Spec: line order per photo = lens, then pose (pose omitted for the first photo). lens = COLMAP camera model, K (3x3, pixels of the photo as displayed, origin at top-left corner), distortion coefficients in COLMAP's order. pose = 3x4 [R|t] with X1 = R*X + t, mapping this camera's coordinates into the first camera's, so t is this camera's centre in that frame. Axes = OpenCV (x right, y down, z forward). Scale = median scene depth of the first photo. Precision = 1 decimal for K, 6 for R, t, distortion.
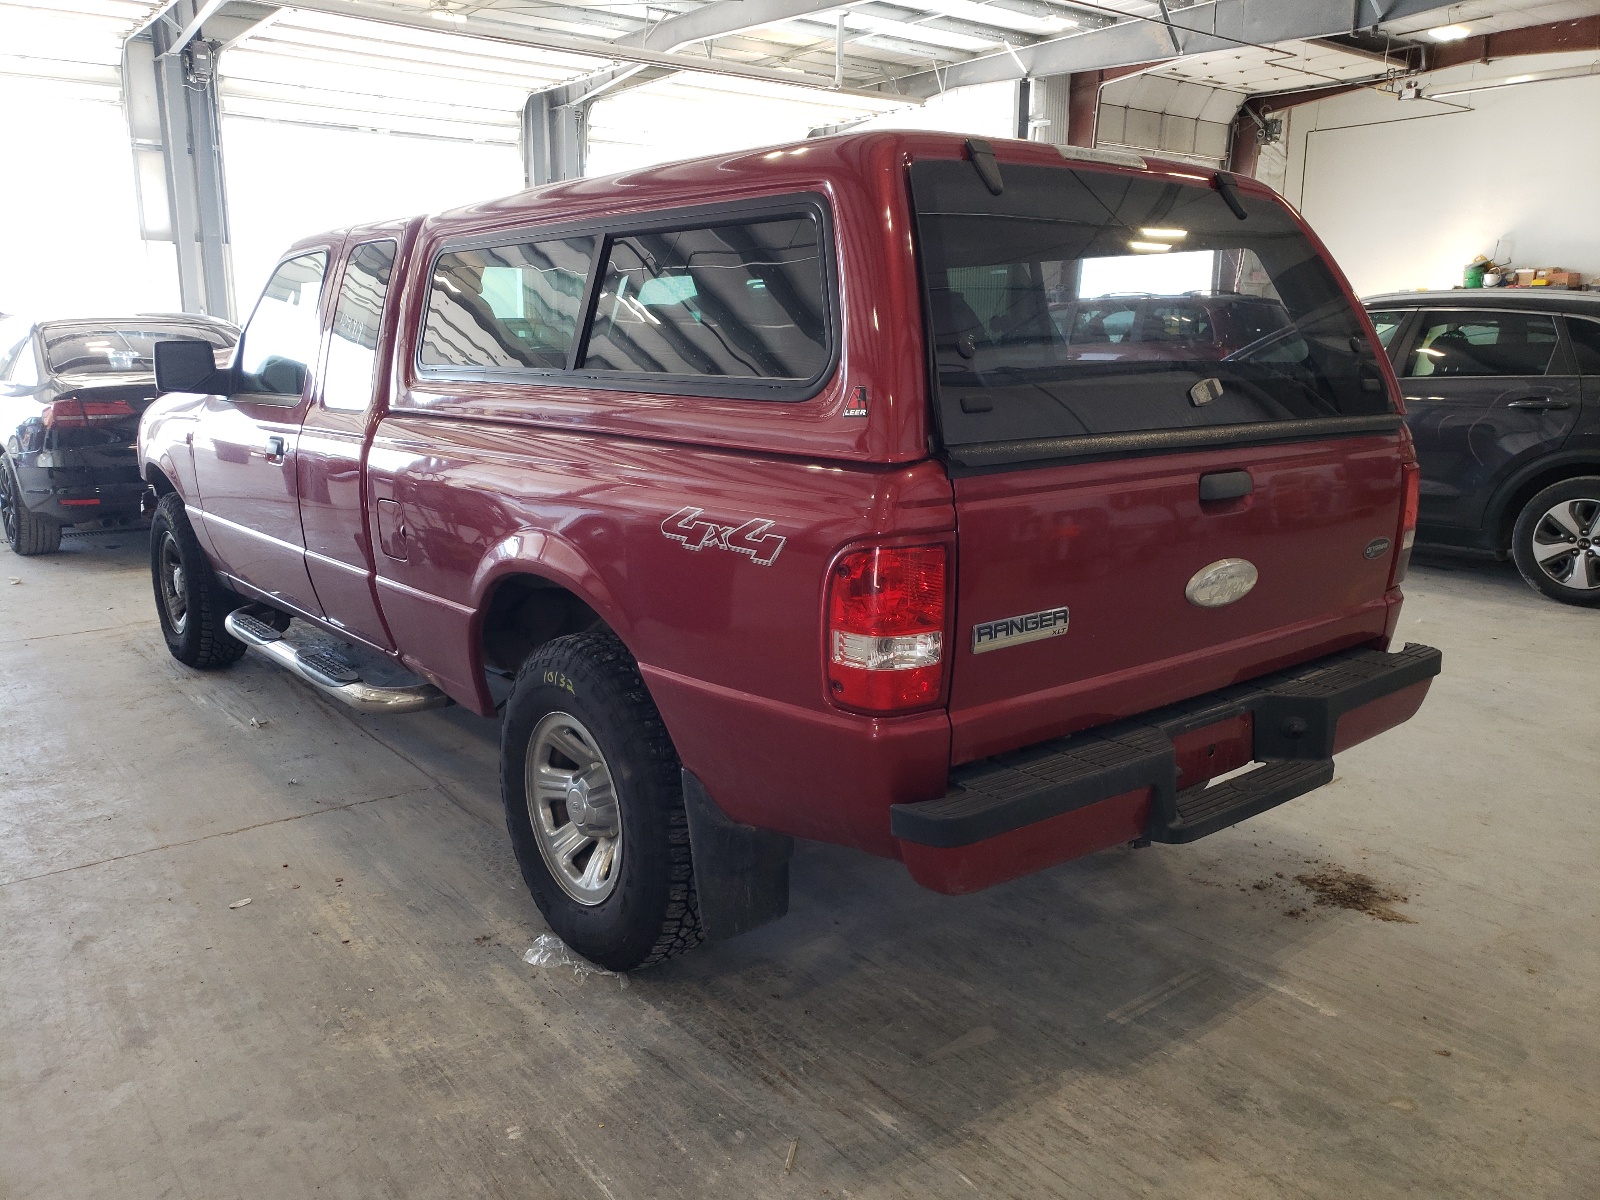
lens RADIAL K [[1250.2, 0, 797.6], [0, 1250.2, 594.5], [0, 0, 1]] dist [0.010737, 0.002493]
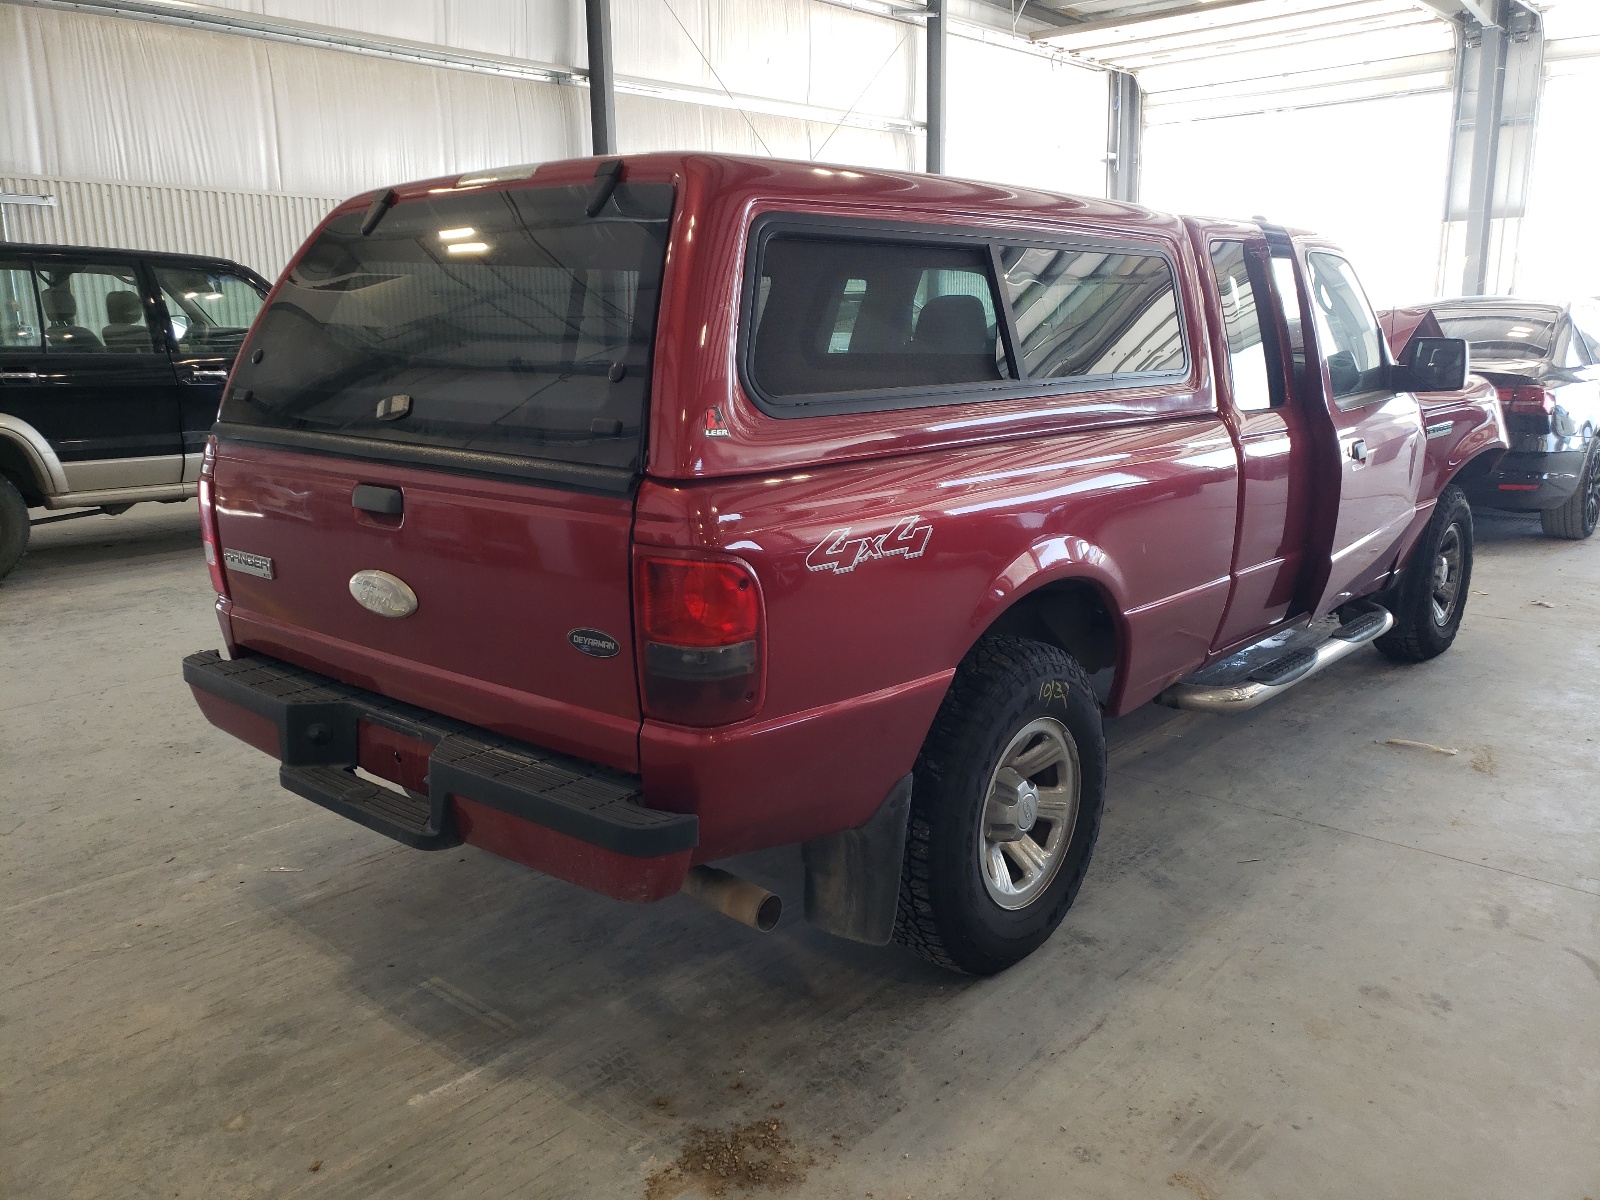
lens RADIAL K [[1245.2, 0, 795.8], [0, 1245.2, 606.4], [0, 0, 1]] dist [0.058312, -0.048964]
pose [[0.169252, 0.217473, -0.961280, 1.310881], [-0.187600, 0.964628, 0.185200, -0.239104], [0.967554, 0.148990, 0.204064, 1.062617]]
